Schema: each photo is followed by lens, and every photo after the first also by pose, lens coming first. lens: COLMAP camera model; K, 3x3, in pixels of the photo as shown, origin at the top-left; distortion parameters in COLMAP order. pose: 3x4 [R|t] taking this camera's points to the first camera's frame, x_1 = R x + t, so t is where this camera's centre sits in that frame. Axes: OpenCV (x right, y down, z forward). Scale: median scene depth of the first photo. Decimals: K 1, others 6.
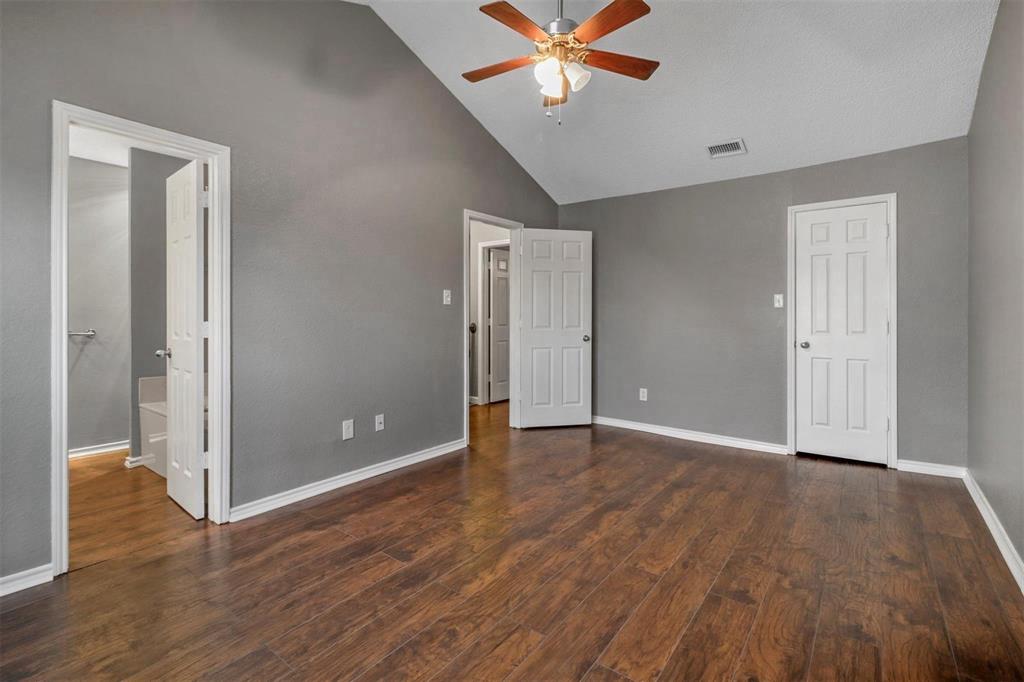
lens RADIAL K [[474.3, 0, 511.7], [0, 474.3, 322.8], [0, 0, 1]] dist [0.003706, 0.000373]
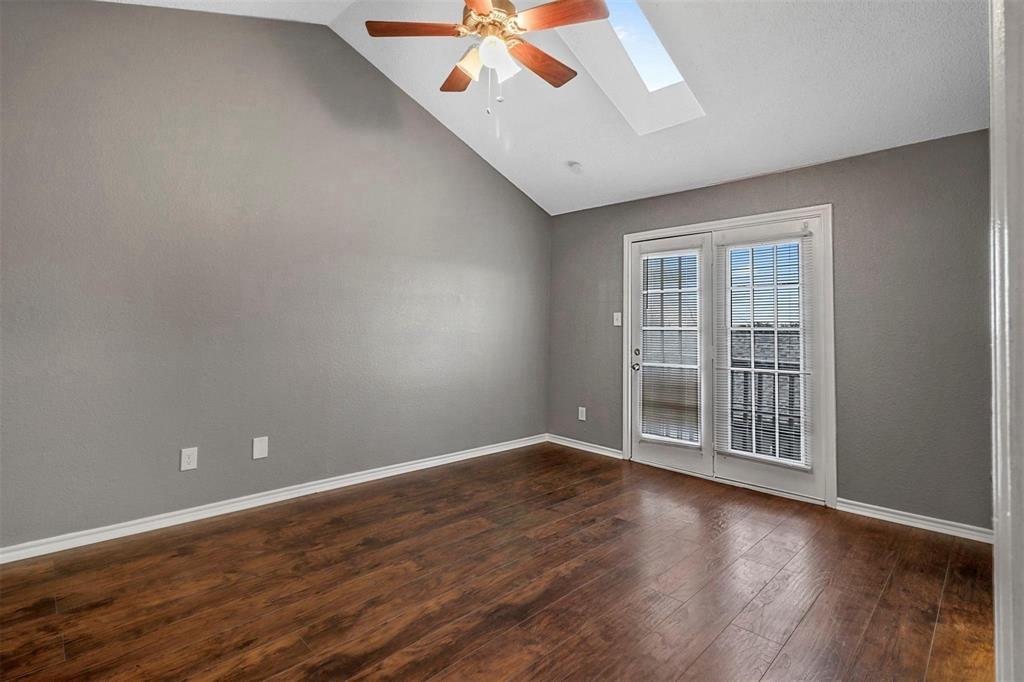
lens RADIAL K [[474.3, 0, 511.7], [0, 474.3, 322.8], [0, 0, 1]] dist [0.003706, 0.000373]
pose [[-0.990966, -0.016700, 0.133068, -0.065266], [-0.015982, 0.999851, 0.006465, -0.041247], [-0.133156, 0.004280, -0.991086, 1.939846]]
